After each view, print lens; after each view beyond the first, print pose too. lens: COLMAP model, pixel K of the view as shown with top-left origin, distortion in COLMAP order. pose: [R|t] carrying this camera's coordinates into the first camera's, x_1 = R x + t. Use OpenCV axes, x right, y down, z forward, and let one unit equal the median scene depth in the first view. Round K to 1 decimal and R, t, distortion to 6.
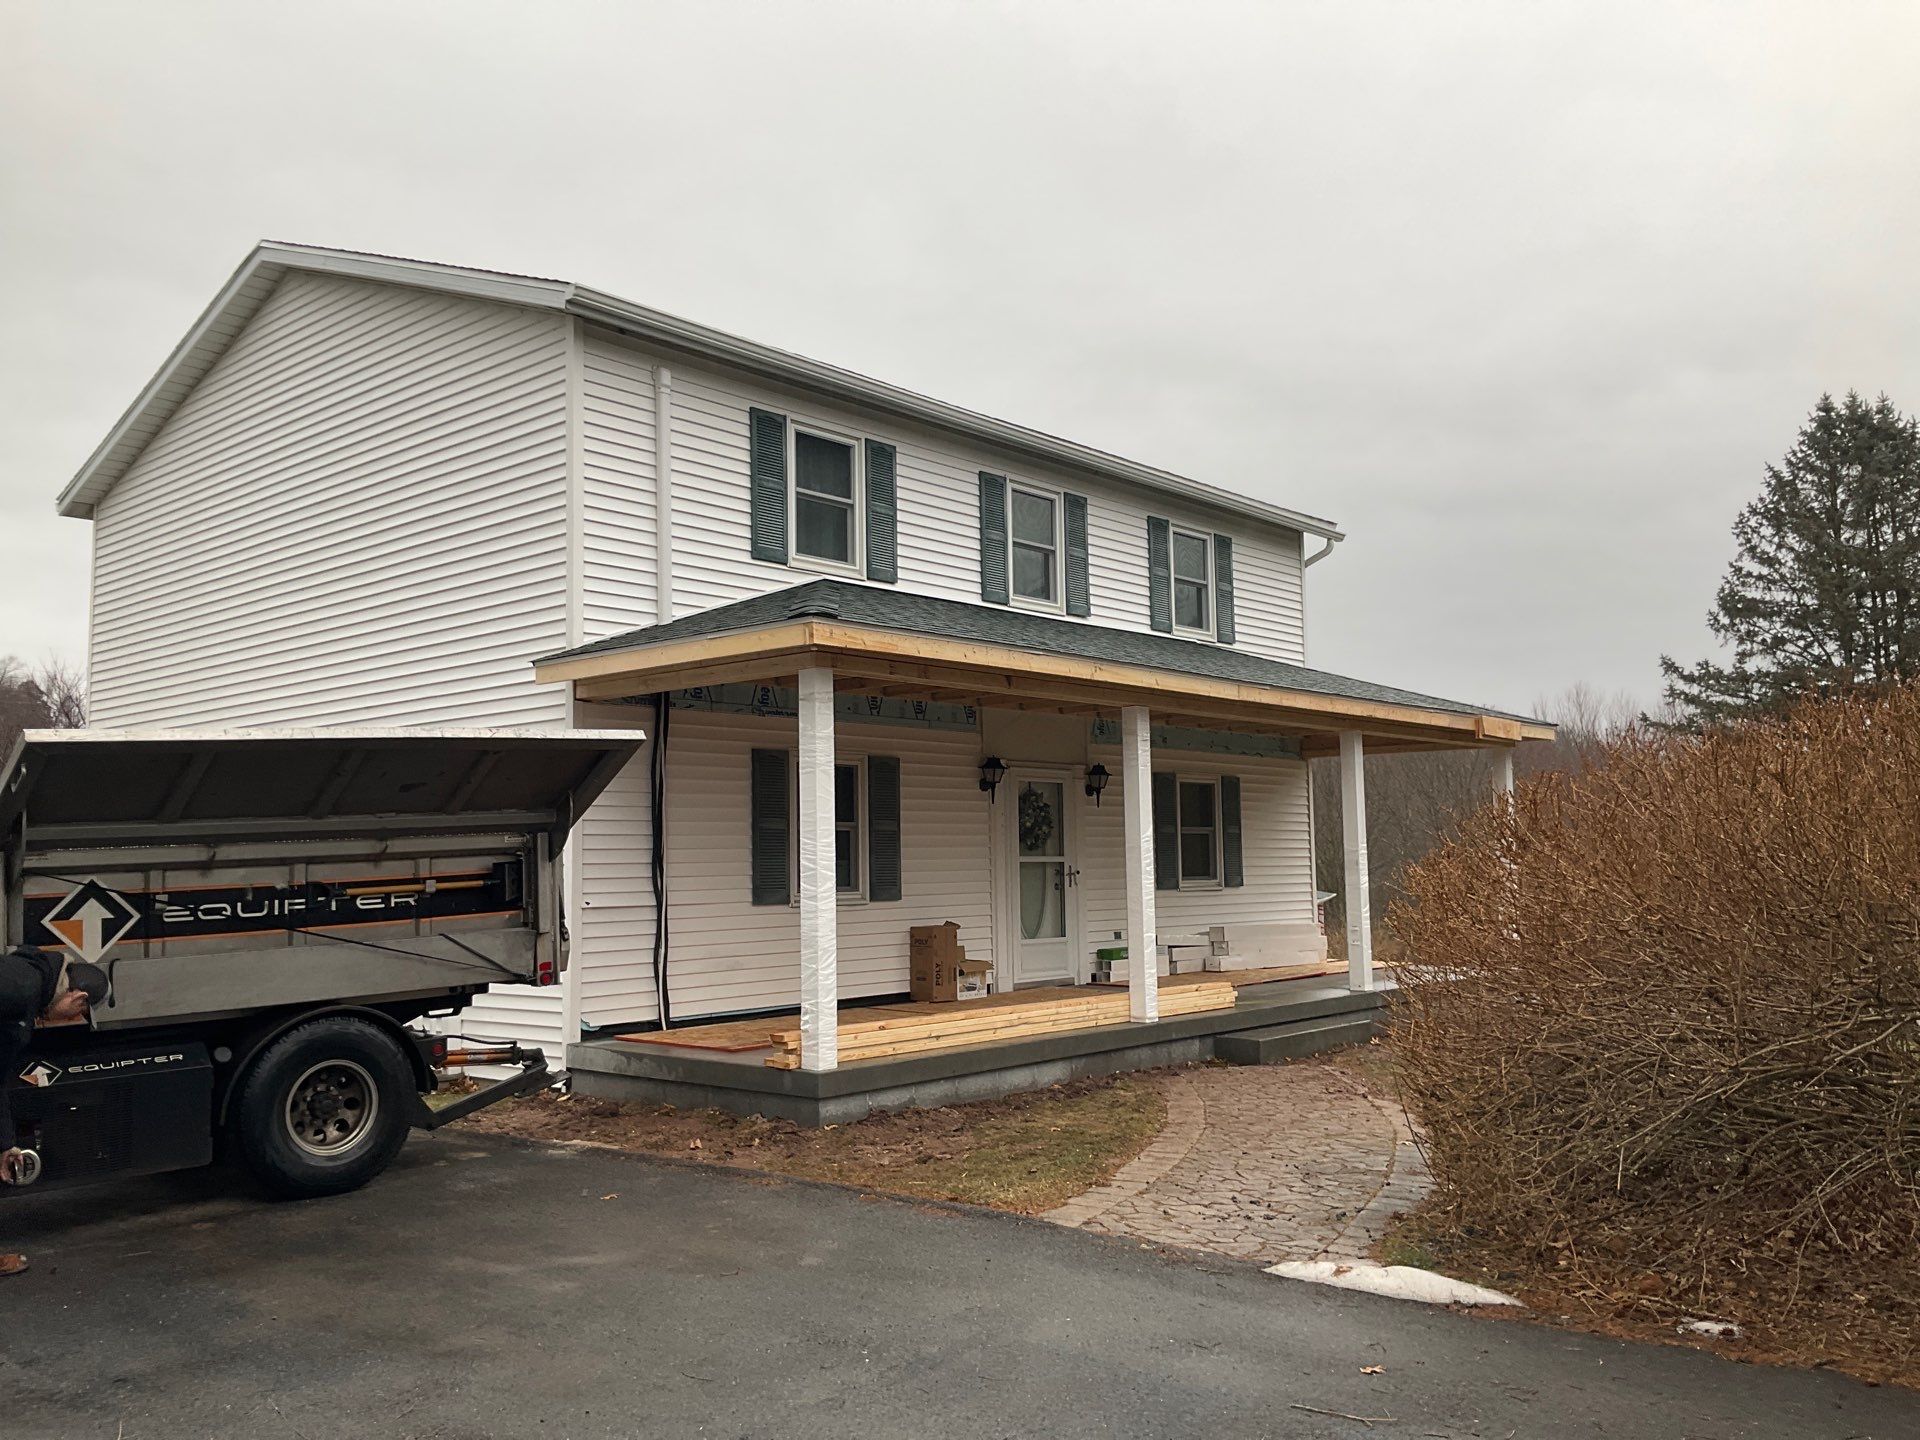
lens RADIAL K [[1569.2, 0, 960.0], [0, 1569.2, 720.0], [0, 0, 1]] dist [0.116850, -0.206050]
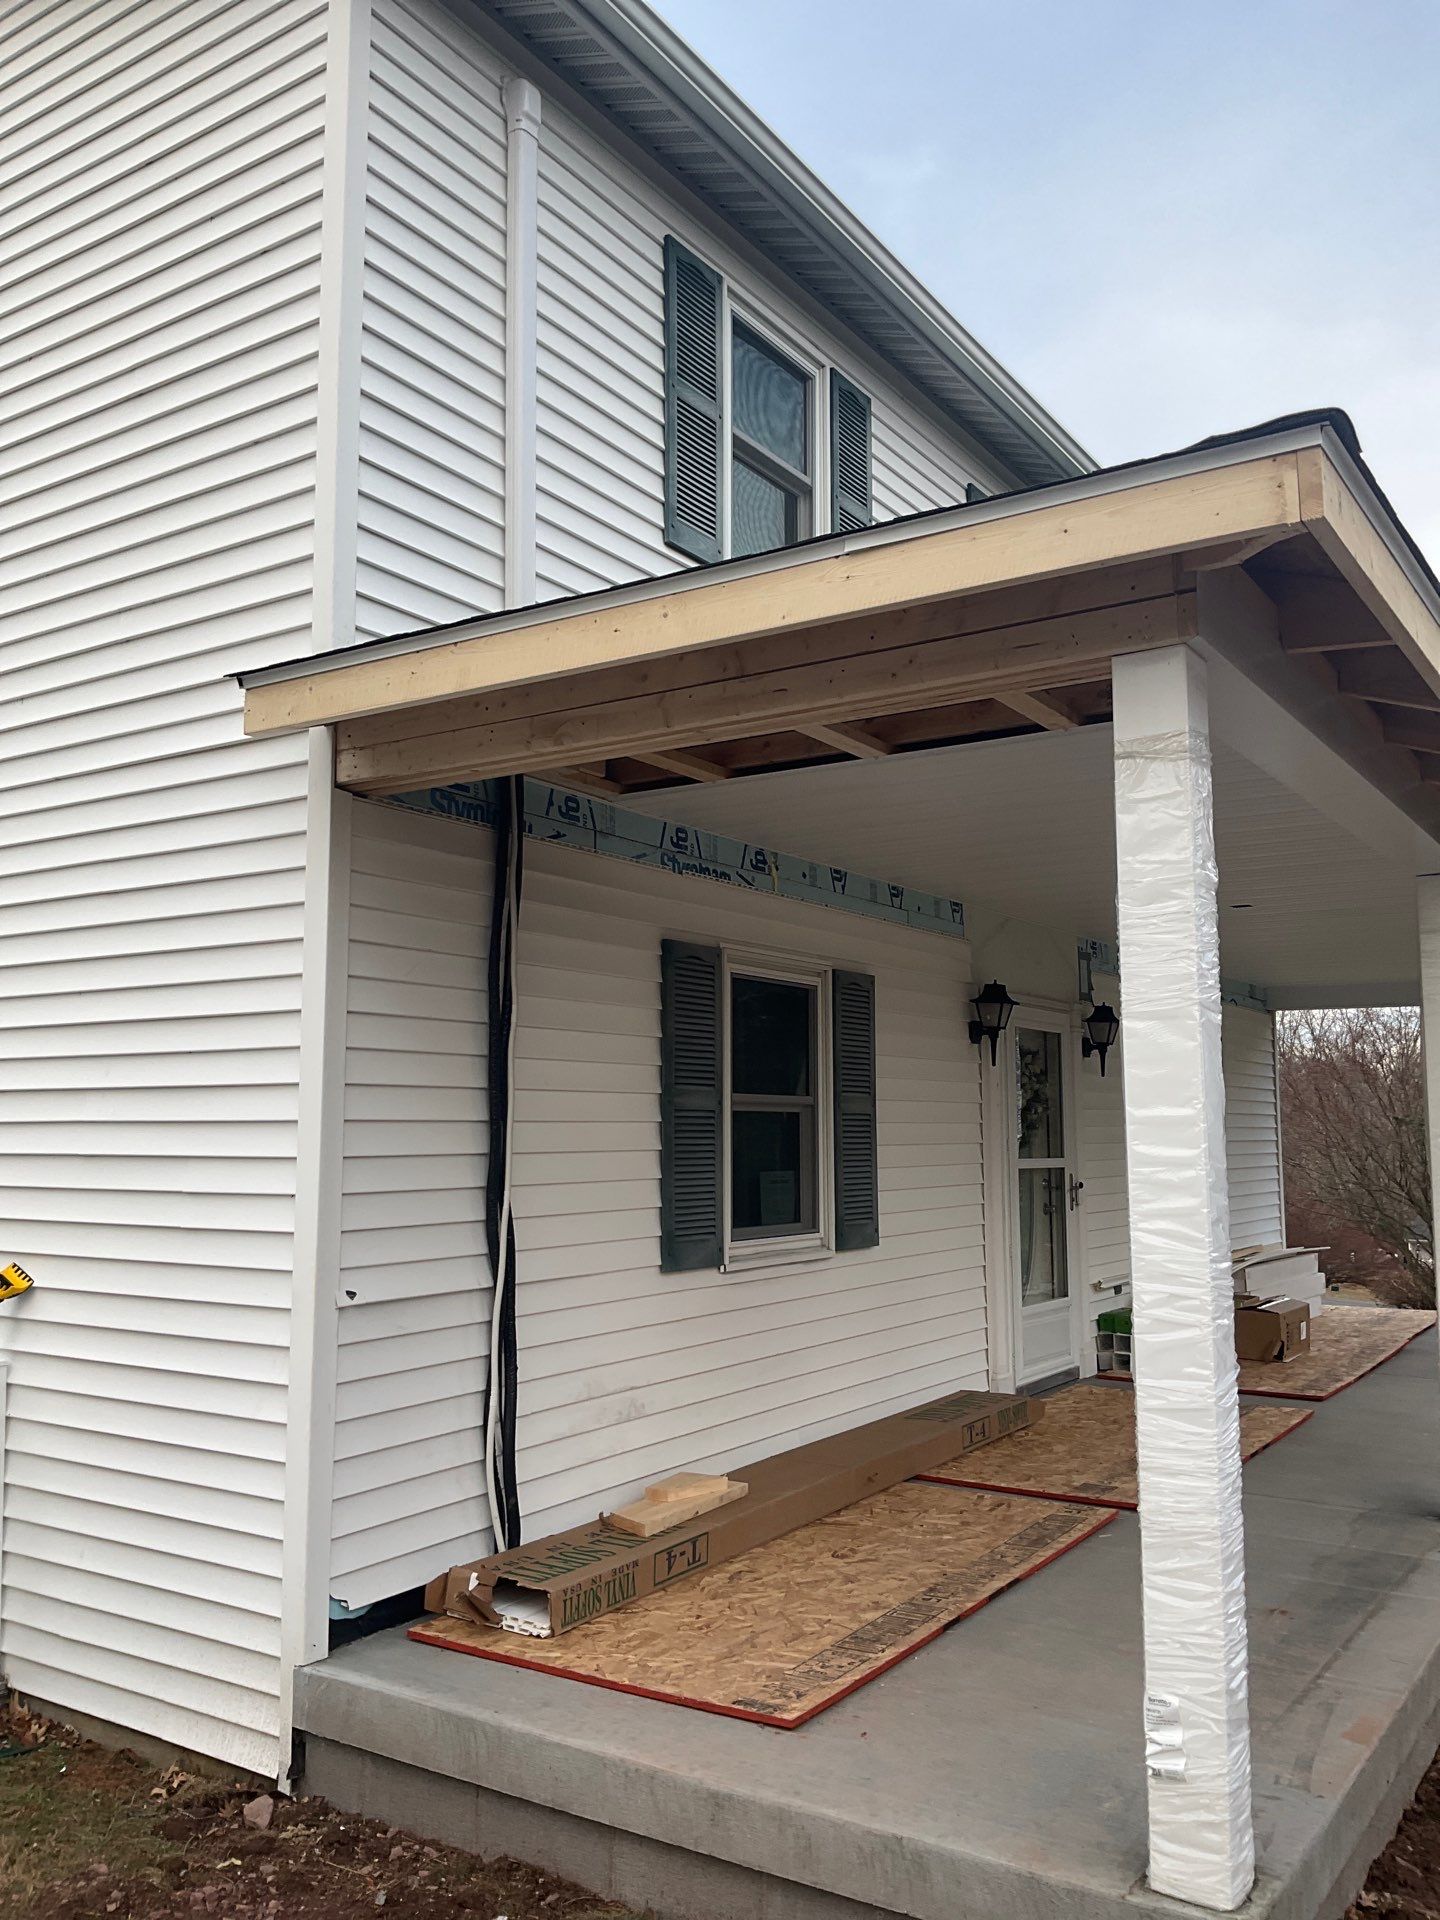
lens RADIAL K [[1566.7, 0, 720.0], [0, 1566.7, 960.0], [0, 0, 1]] dist [0.108173, -0.233684]
pose [[0.989509, 0.033412, 0.140553, -0.147669], [-0.031842, 0.999403, -0.013403, 0.024581], [-0.140917, 0.008787, 0.989982, 0.432198]]
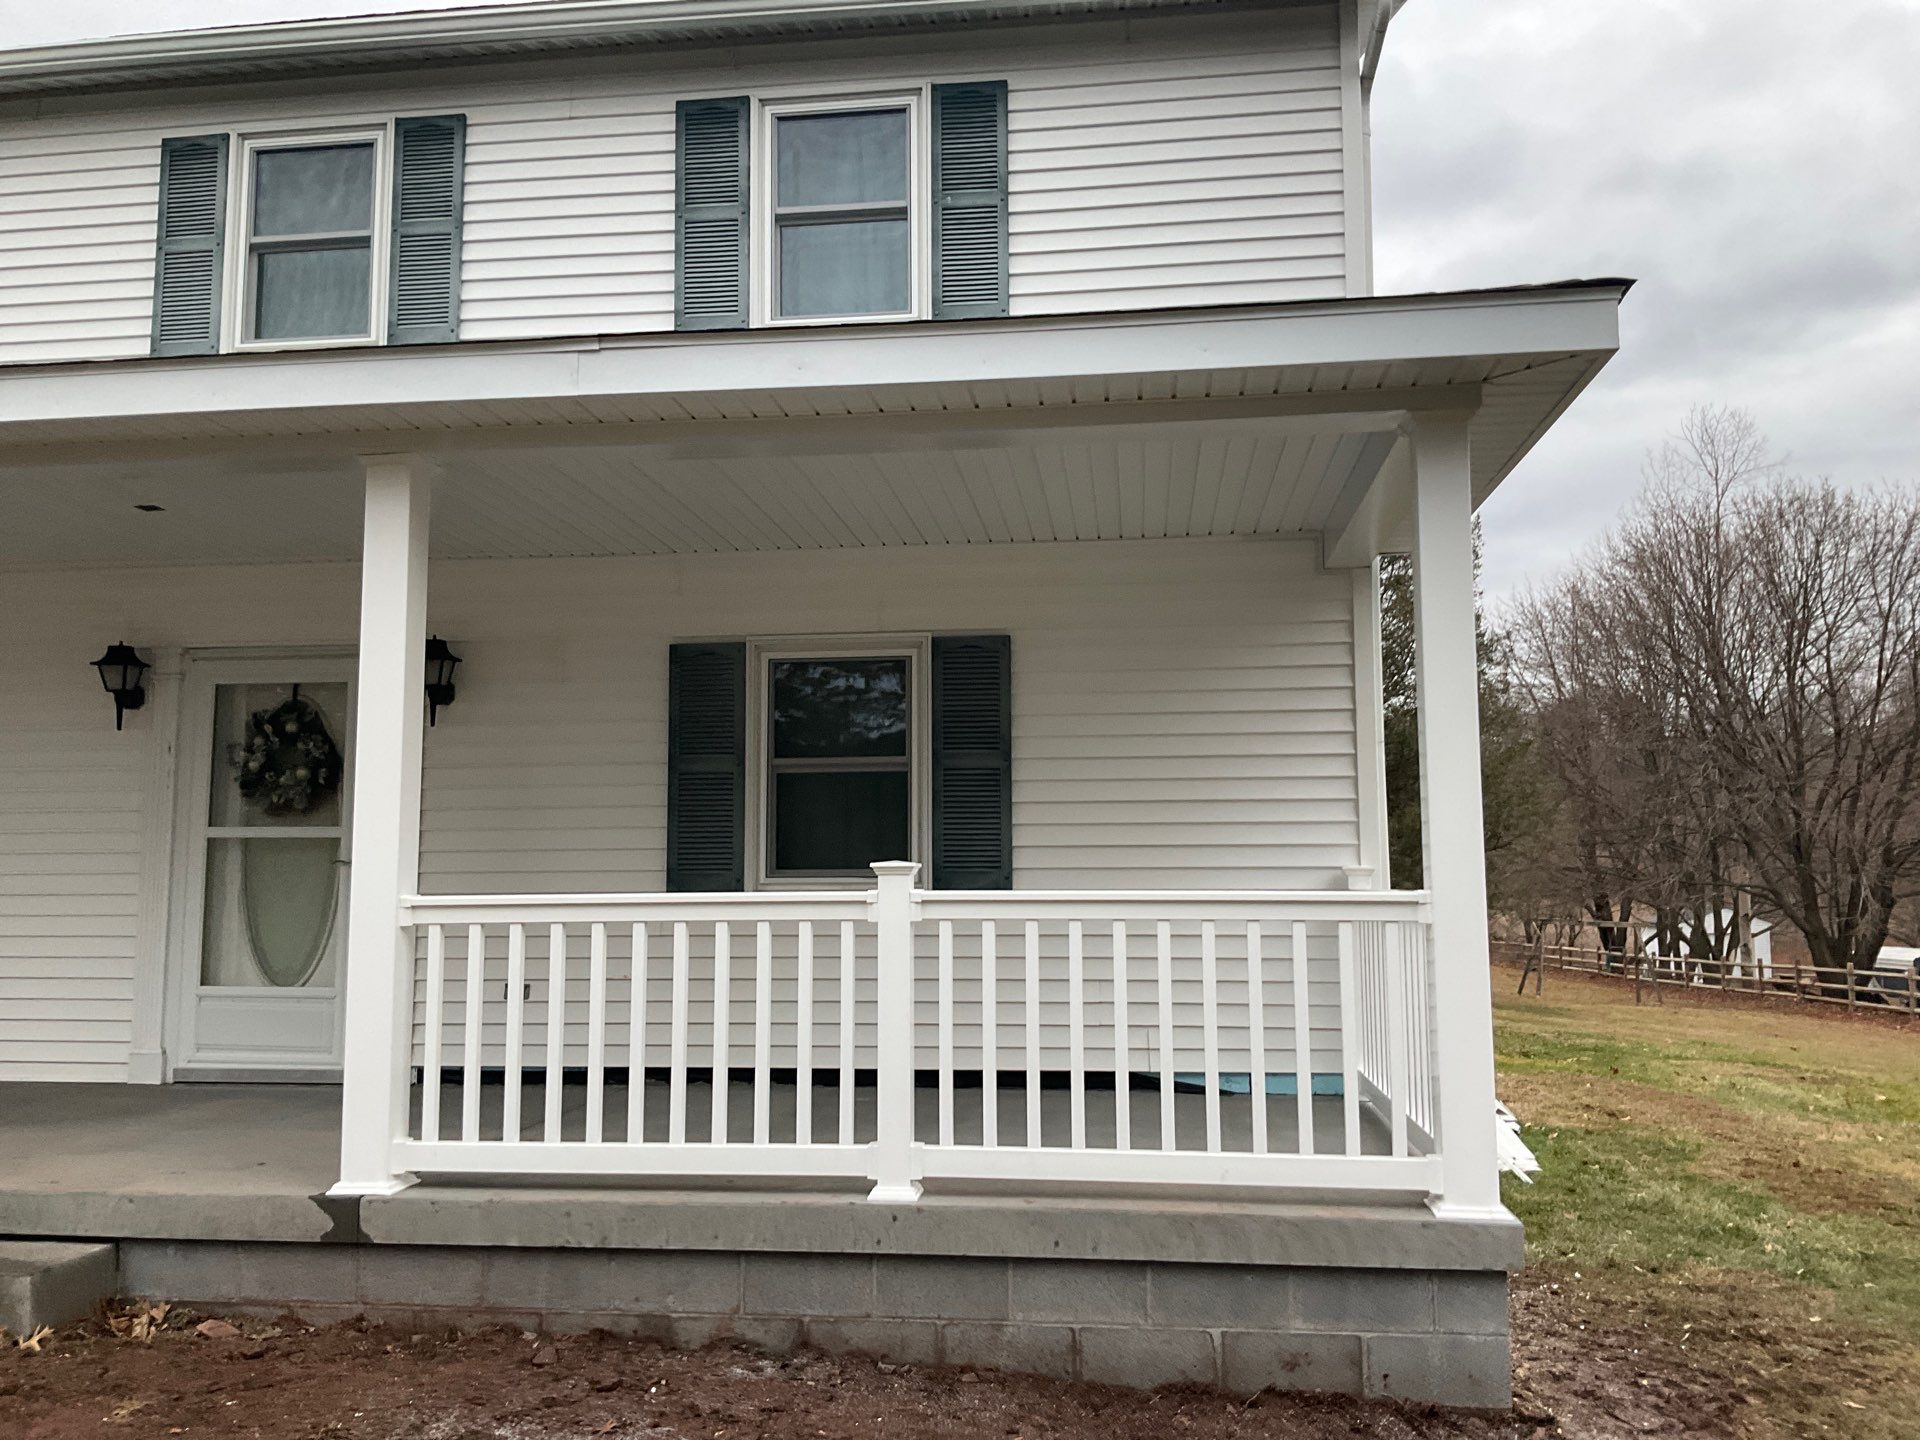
lens RADIAL K [[1563.5, 0, 960.0], [0, 1563.5, 720.0], [0, 0, 1]] dist [0.109890, -0.228403]
pose [[0.566933, -0.070191, -0.820768, 0.599313], [0.073902, 0.996679, -0.034189, 0.084597], [0.820442, -0.041273, 0.570238, 0.876780]]
